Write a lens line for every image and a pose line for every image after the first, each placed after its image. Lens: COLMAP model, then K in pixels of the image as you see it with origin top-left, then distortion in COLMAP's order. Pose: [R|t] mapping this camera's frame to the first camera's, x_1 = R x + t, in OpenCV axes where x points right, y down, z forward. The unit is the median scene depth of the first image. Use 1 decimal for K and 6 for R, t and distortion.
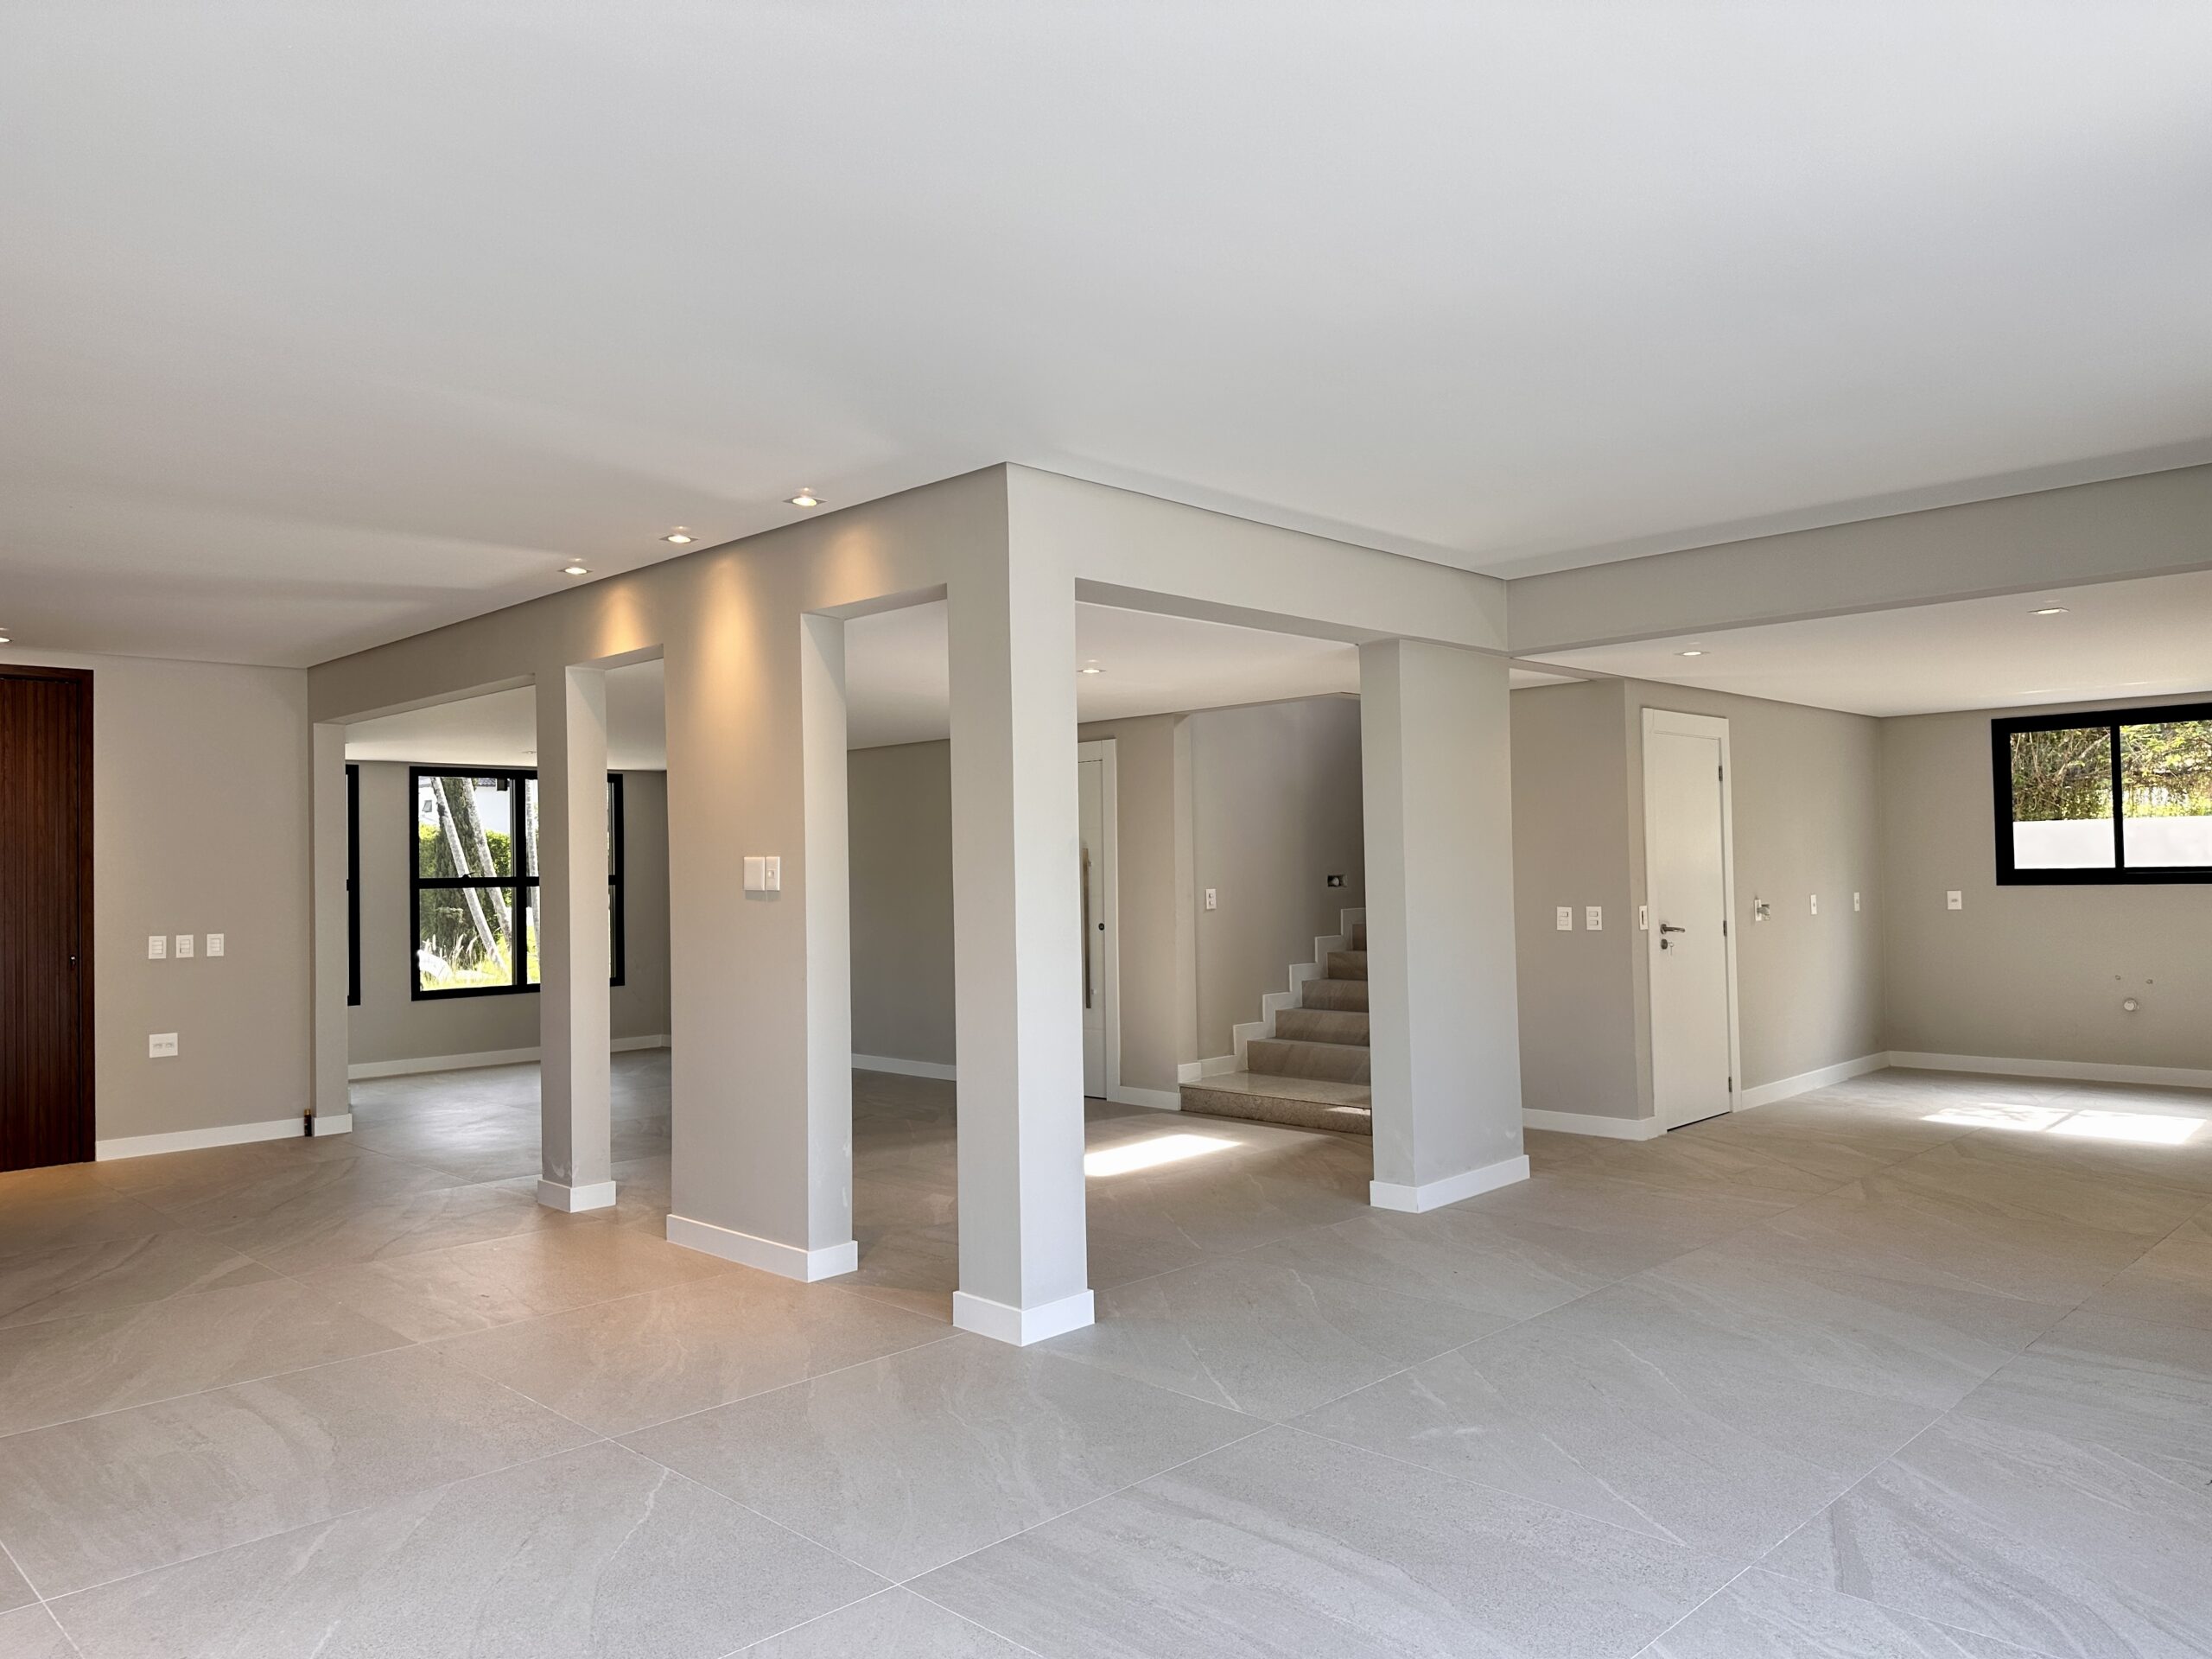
lens RADIAL K [[1544.7, 0, 1109.7], [0, 1544.7, 819.0], [0, 0, 1]] dist [0.109963, -0.155466]
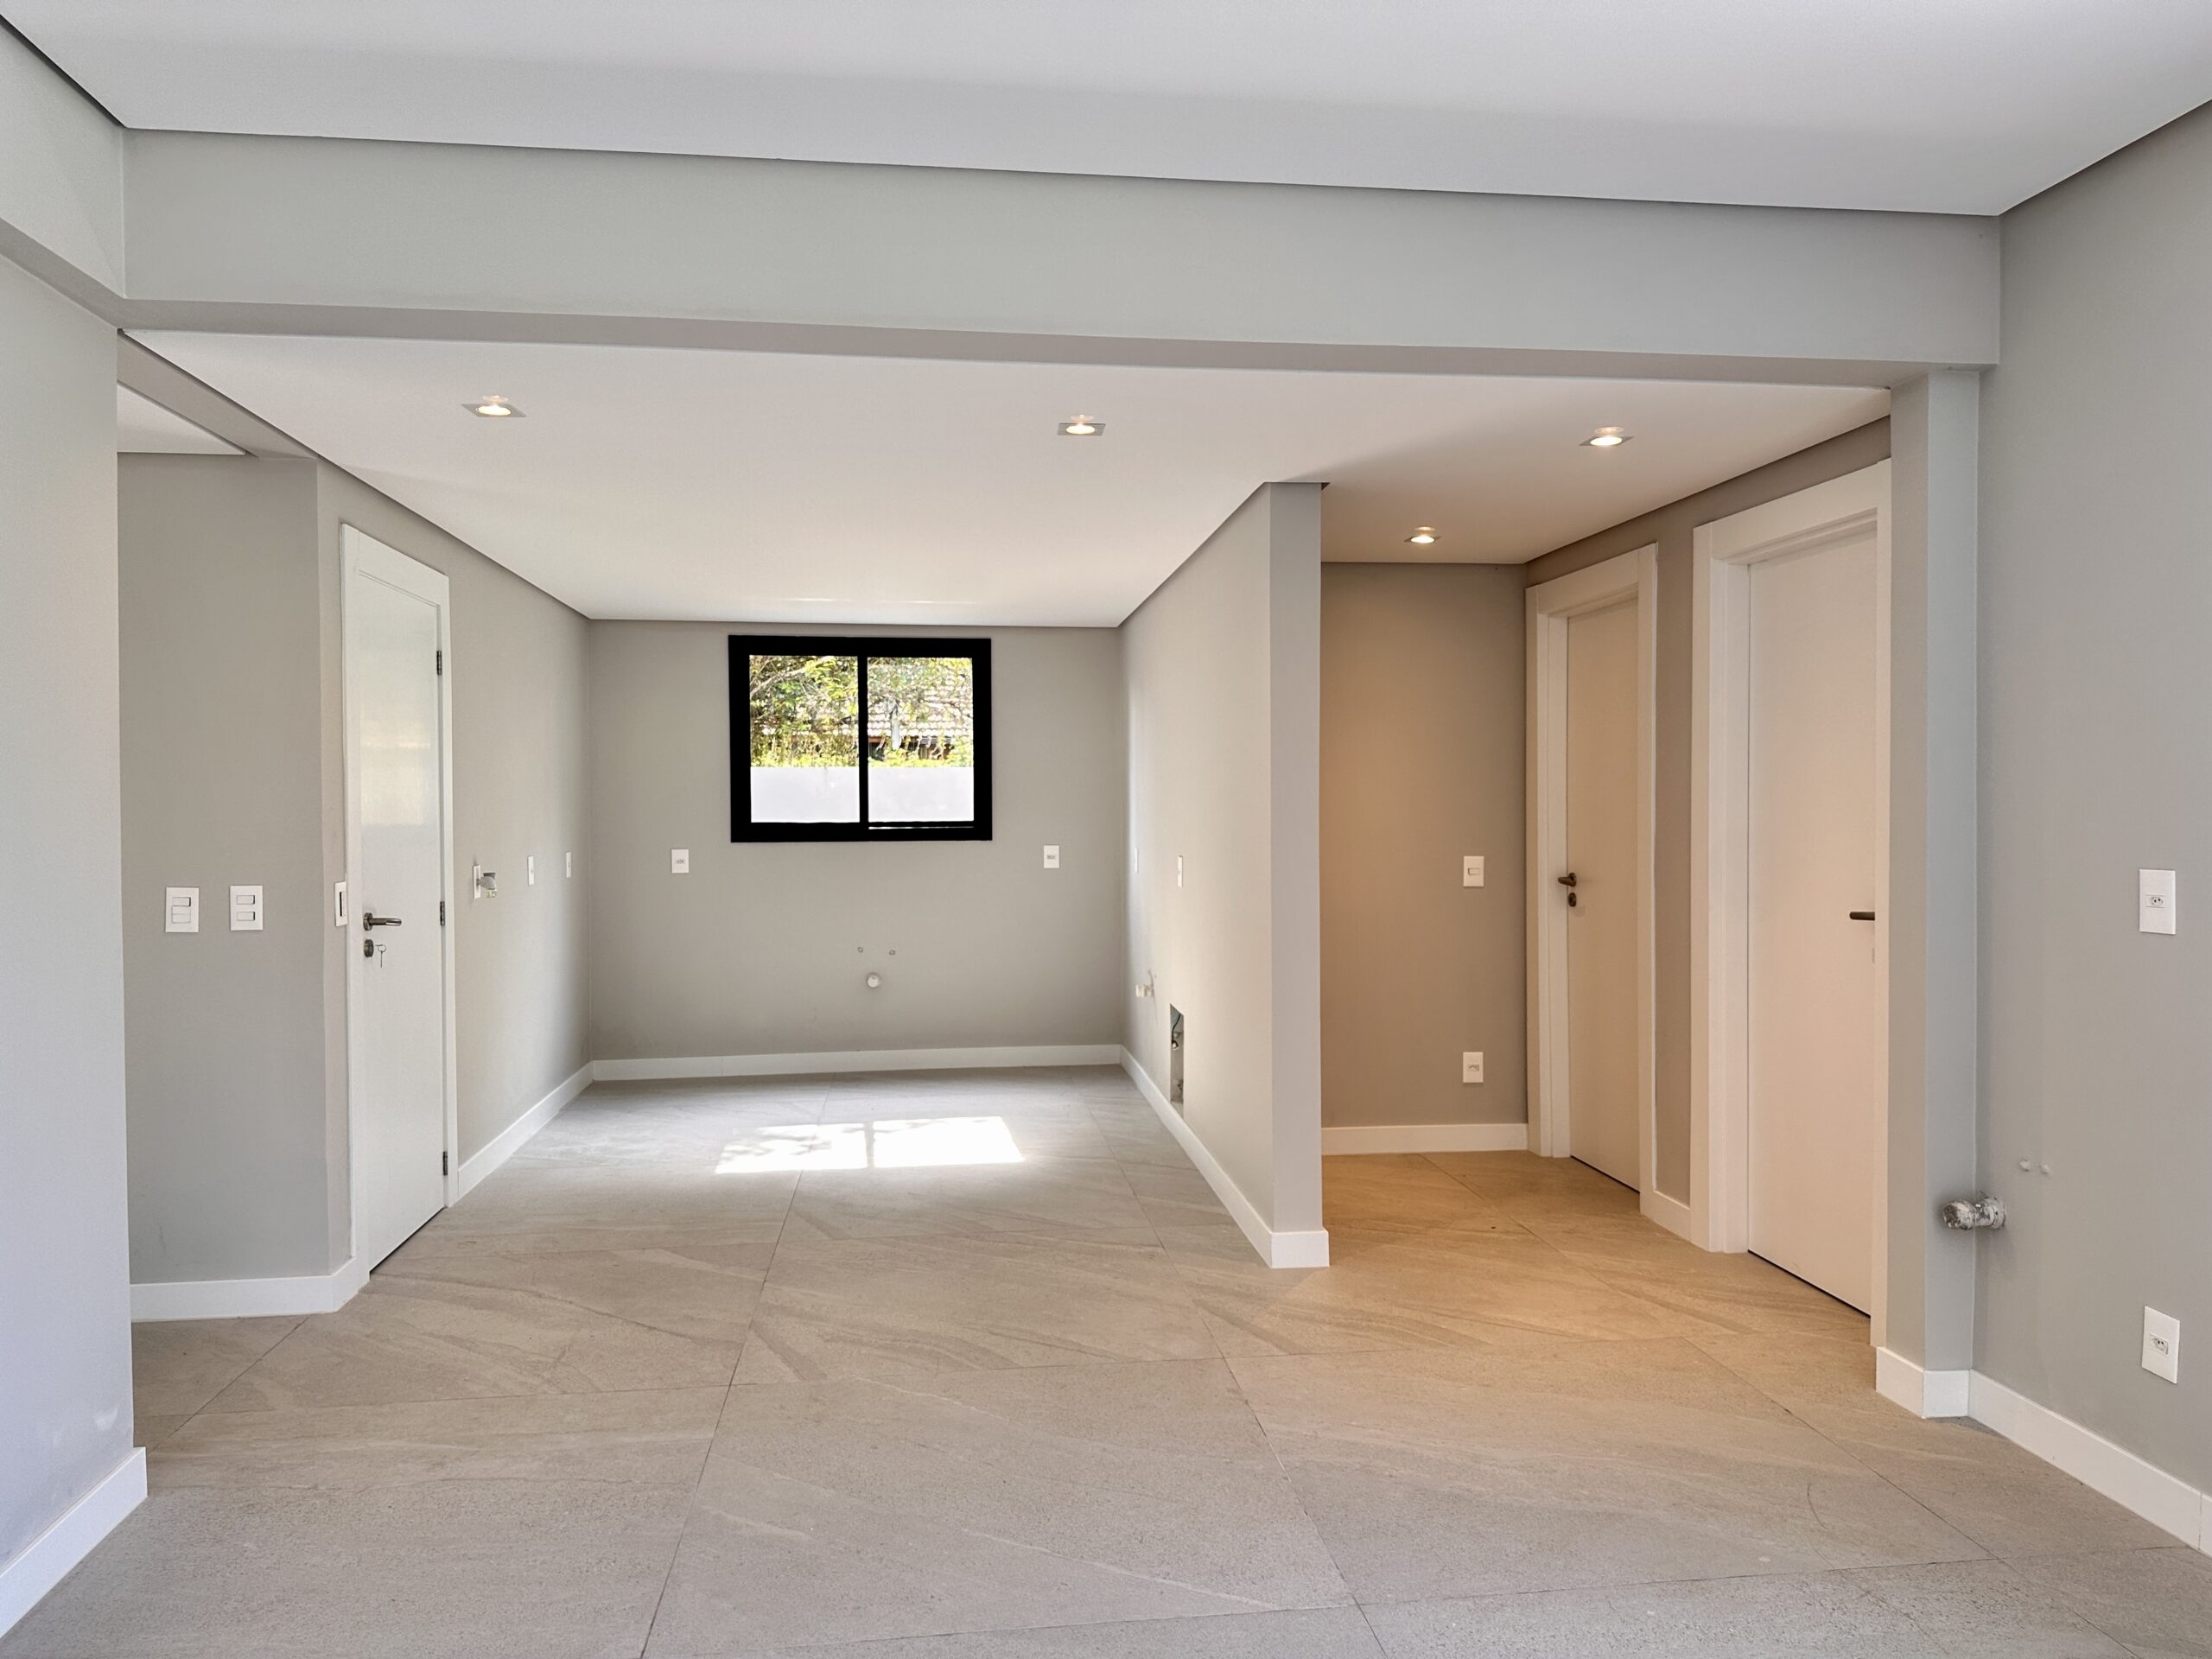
lens RADIAL K [[1555.4, 0, 1131.7], [0, 1555.4, 834.7], [0, 0, 1]] dist [0.055754, -0.073576]
pose [[0.612318, 0.003012, 0.790606, 0.061210], [-0.033791, 0.999179, 0.022364, 0.014034], [-0.789889, -0.040409, 0.611917, 0.367524]]
